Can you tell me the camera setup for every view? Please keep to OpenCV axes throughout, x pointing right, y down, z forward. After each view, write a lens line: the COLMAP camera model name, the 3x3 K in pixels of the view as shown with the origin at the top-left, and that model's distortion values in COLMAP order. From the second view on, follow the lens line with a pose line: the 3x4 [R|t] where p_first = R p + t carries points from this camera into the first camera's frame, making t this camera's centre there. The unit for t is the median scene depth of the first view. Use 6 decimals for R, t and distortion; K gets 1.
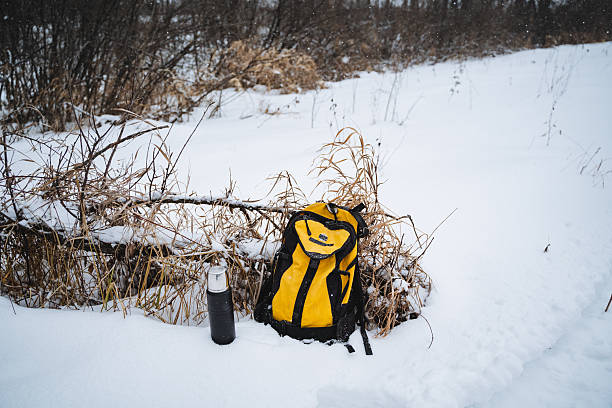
lens RADIAL K [[510.1, 0, 306.0], [0, 510.1, 204.0], [0, 0, 1]] dist [-0.115377, 0.099061]
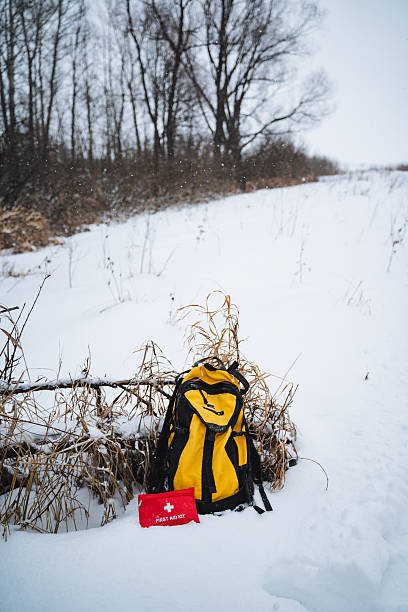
lens RADIAL K [[510.1, 0, 204.0], [0, 510.1, 306.0], [0, 0, 1]] dist [-0.115377, 0.099061]
pose [[0.925922, -0.107110, 0.362210, -0.274201], [0.138482, 0.988441, -0.061707, -0.053666], [-0.351413, 0.107295, 0.930052, 0.063868]]
